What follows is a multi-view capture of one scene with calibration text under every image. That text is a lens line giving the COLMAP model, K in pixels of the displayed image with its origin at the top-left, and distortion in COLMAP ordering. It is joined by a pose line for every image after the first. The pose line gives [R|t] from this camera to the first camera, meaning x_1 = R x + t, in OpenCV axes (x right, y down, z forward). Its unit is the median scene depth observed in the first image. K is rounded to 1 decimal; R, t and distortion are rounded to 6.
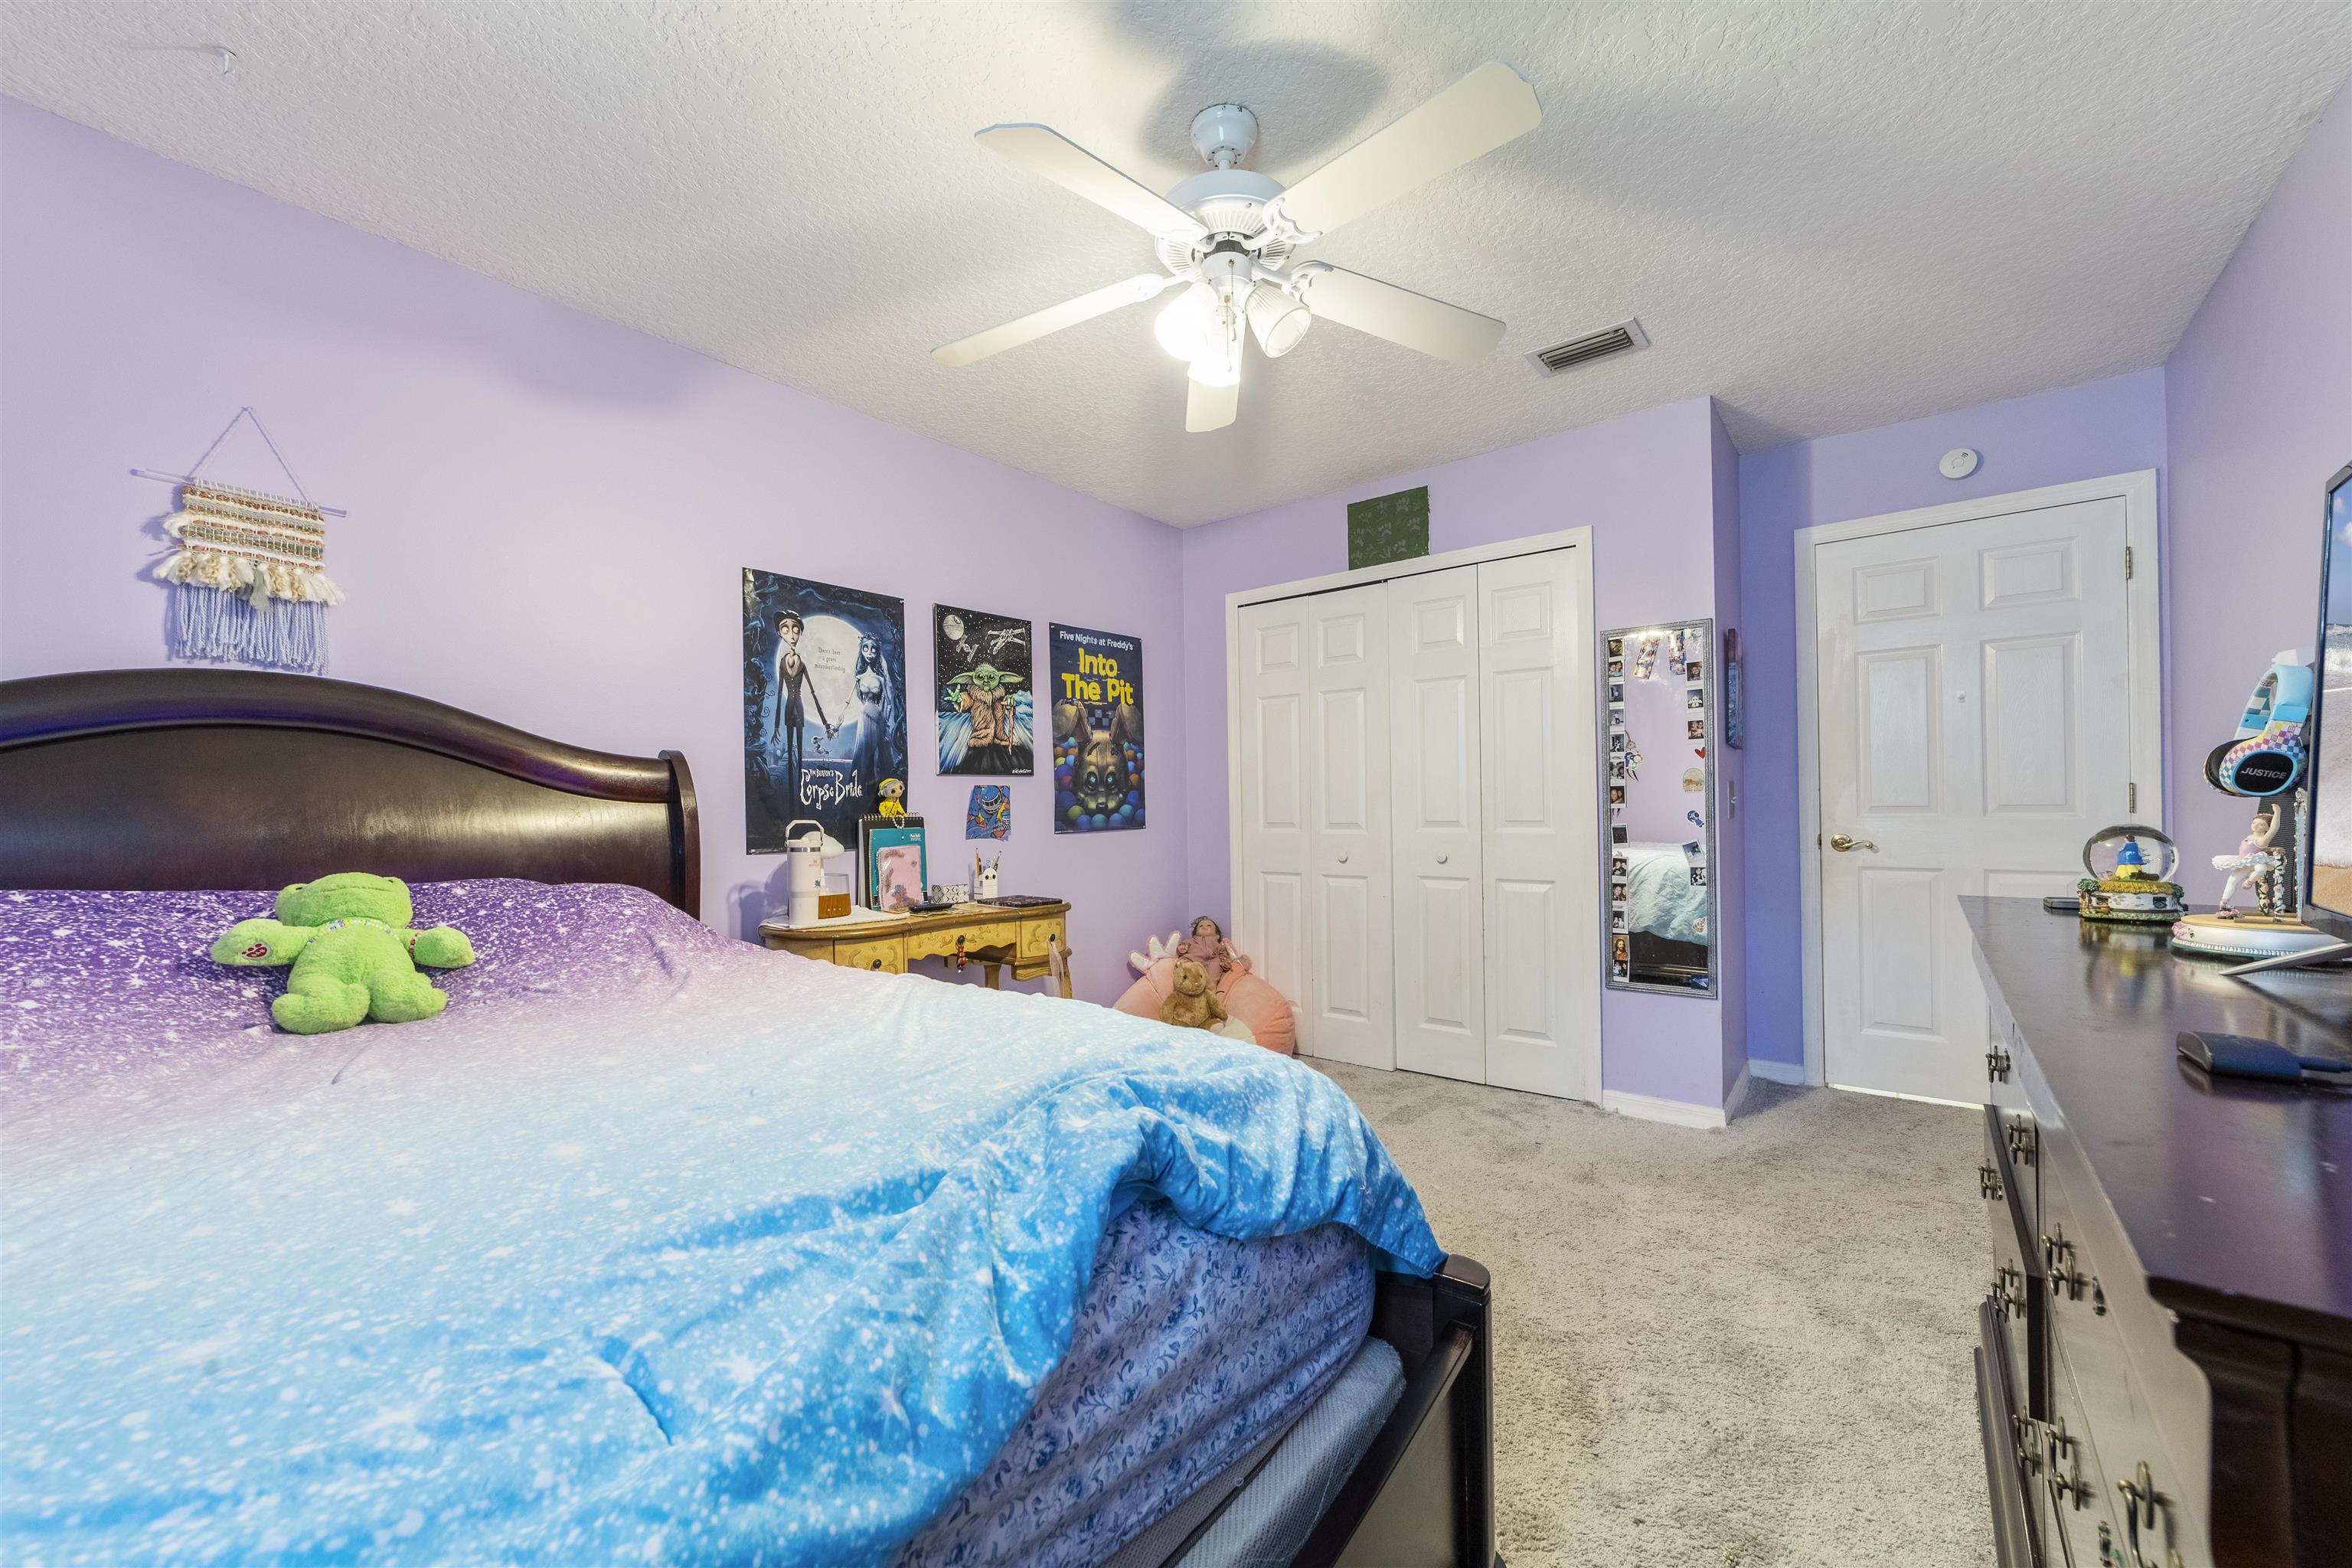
lens RADIAL K [[924.9, 0, 1168.5], [0, 924.9, 803.6], [0, 0, 1]] dist [-0.003384, 0.001092]
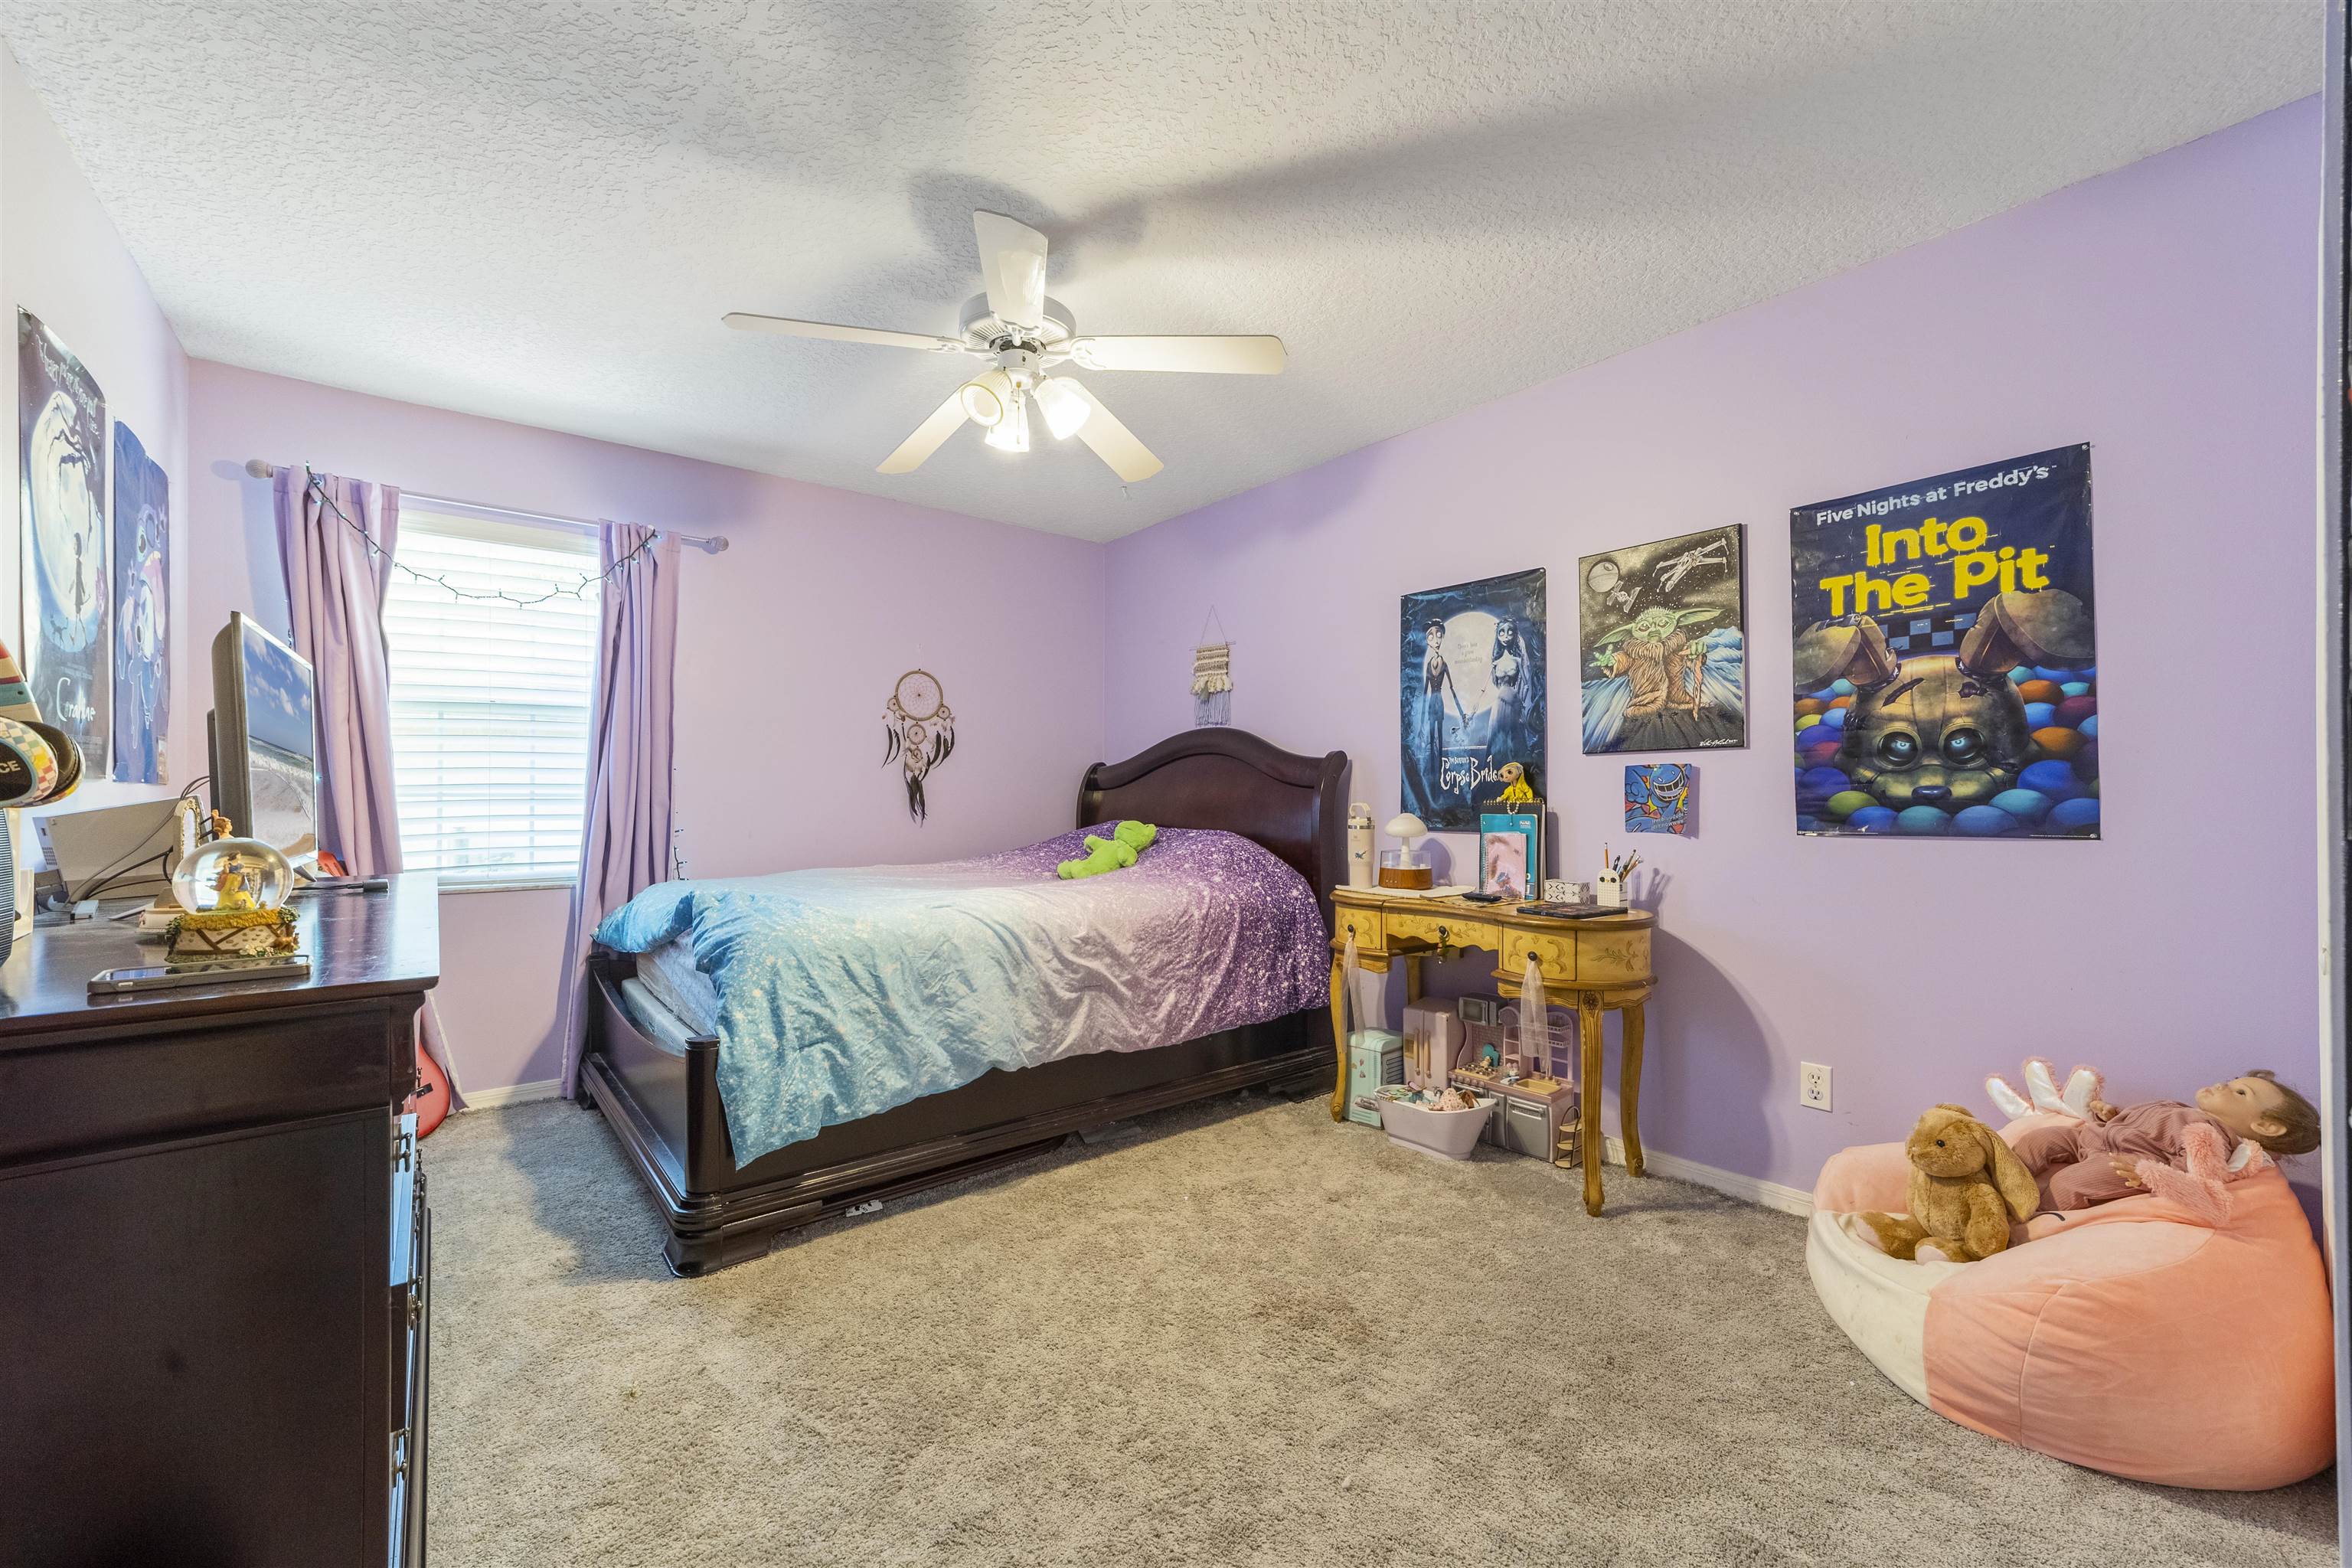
lens RADIAL K [[924.9, 0, 1168.4], [0, 924.9, 784.0], [0, 0, 1]] dist [-0.003384, 0.001092]
pose [[-0.207872, 0.002946, -0.978152, 0.628658], [0.010070, 0.999949, 0.000872, -0.007930], [0.978104, -0.009669, -0.207891, 0.740418]]
